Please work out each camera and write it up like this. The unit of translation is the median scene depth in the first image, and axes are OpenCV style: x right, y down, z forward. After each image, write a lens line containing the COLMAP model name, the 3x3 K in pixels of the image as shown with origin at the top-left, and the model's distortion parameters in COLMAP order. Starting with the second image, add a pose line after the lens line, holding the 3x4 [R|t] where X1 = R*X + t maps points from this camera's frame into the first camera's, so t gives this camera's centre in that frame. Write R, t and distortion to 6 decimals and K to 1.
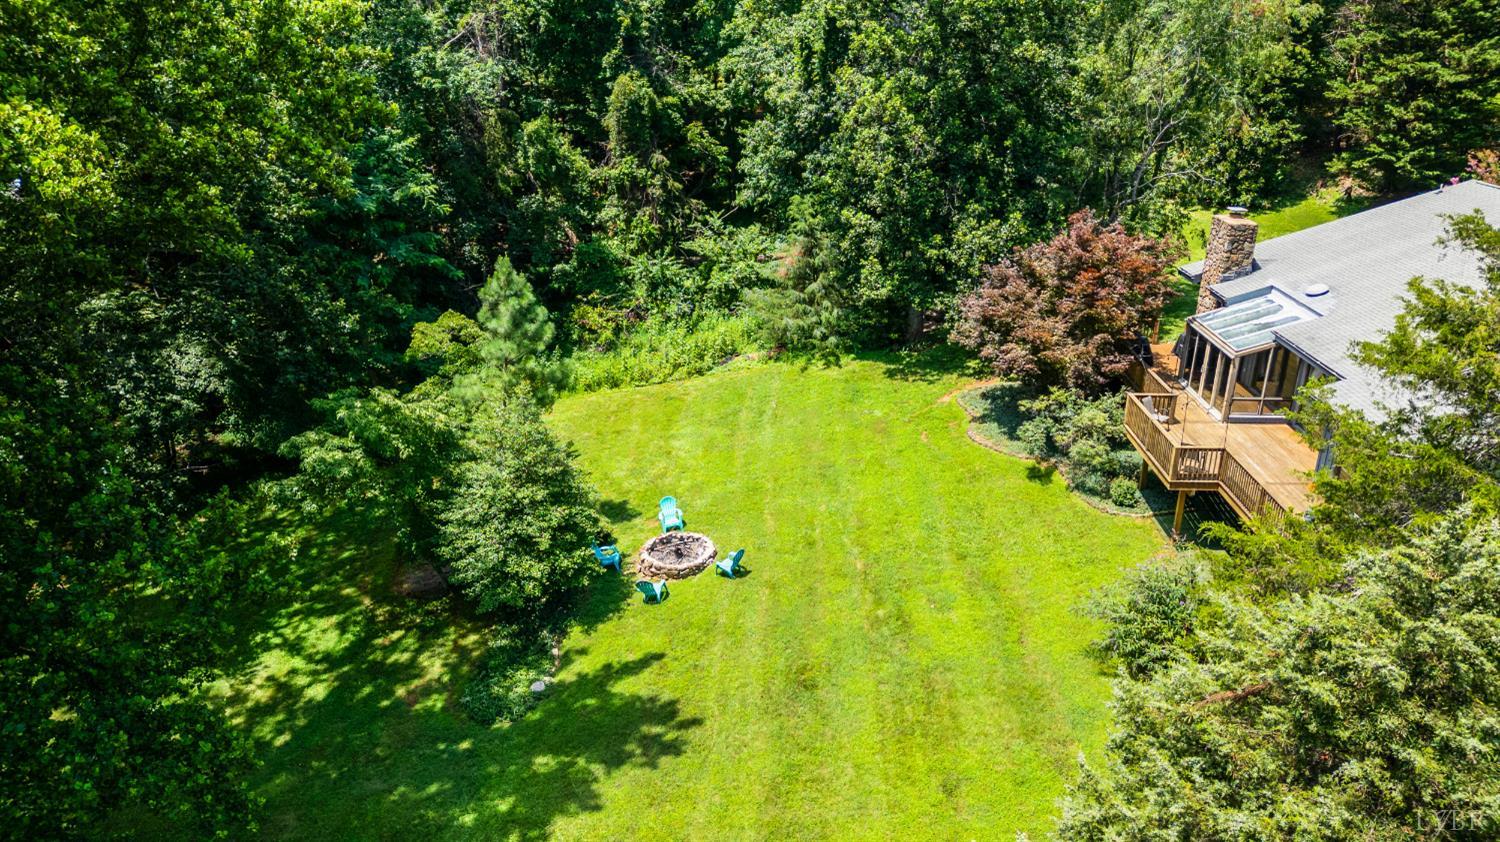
lens RADIAL K [[1056.8, 0, 740.2], [0, 1056.8, 420.4], [0, 0, 1]] dist [0.047919, -0.041703]
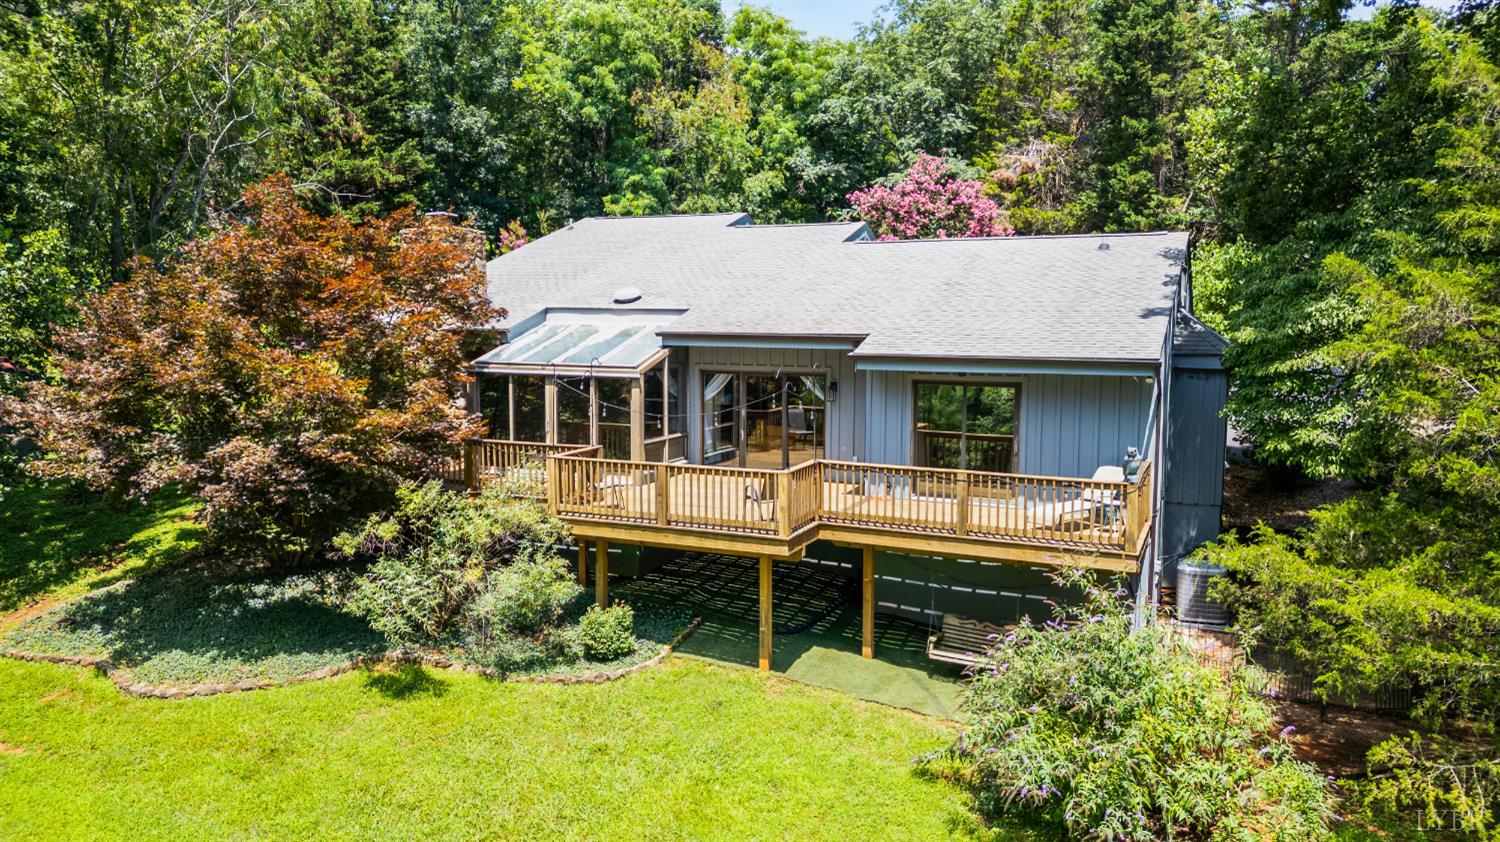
lens RADIAL K [[1056.8, 0, 755.1], [0, 1056.8, 416.8], [0, 0, 1]] dist [0.047919, -0.041703]
pose [[0.377611, -0.090398, 0.921541, -0.067187], [0.337226, 0.940302, -0.045944, 0.012395], [-0.862374, 0.328117, 0.385552, 0.562855]]
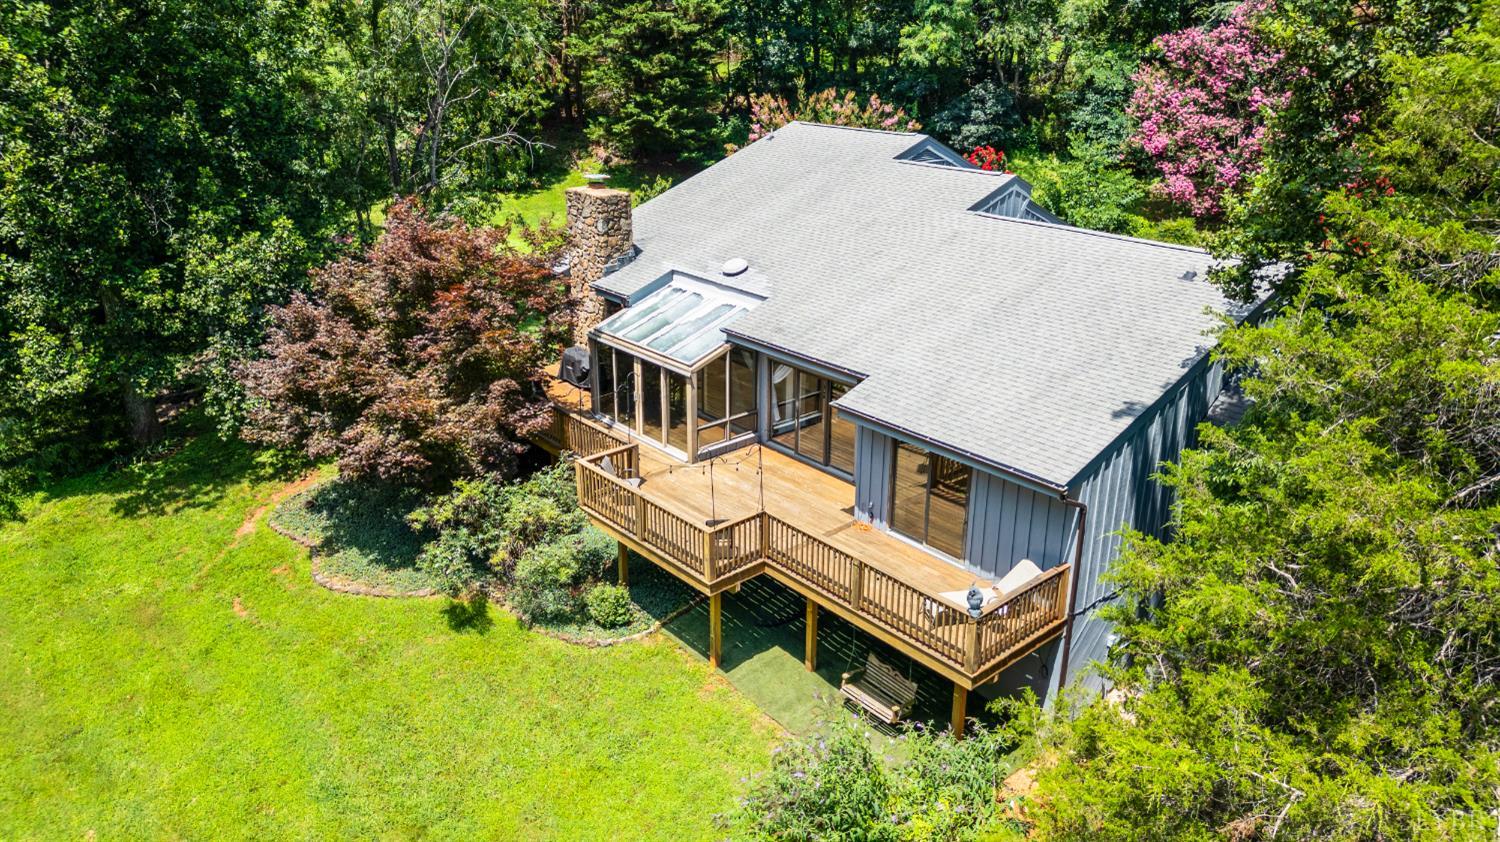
lens RADIAL K [[1056.8, 0, 754.1], [0, 1056.8, 422.7], [0, 0, 1]] dist [0.047919, -0.041703]
pose [[0.723717, -0.245088, 0.645109, 0.023112], [0.248572, 0.964642, 0.087623, -0.062835], [-0.643774, 0.096942, 0.759050, 0.346589]]
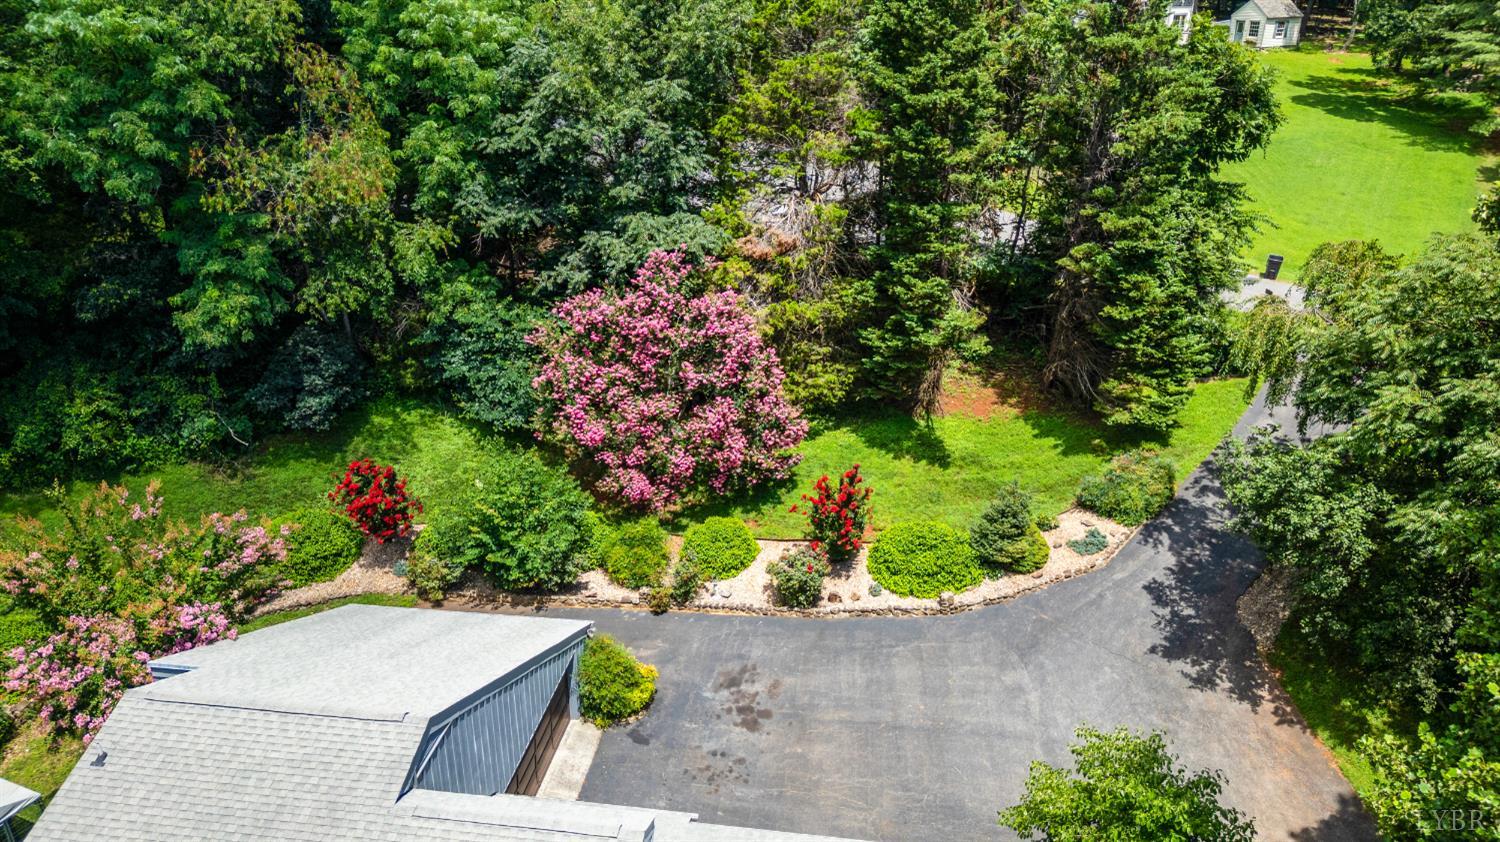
lens RADIAL K [[1056.8, 0, 761.3], [0, 1056.8, 417.9], [0, 0, 1]] dist [0.047919, -0.041703]
pose [[0.074505, -0.395212, 0.915564, 0.278760], [0.356773, 0.867910, 0.345609, -0.387032], [-0.931215, 0.300899, 0.205664, 0.547294]]
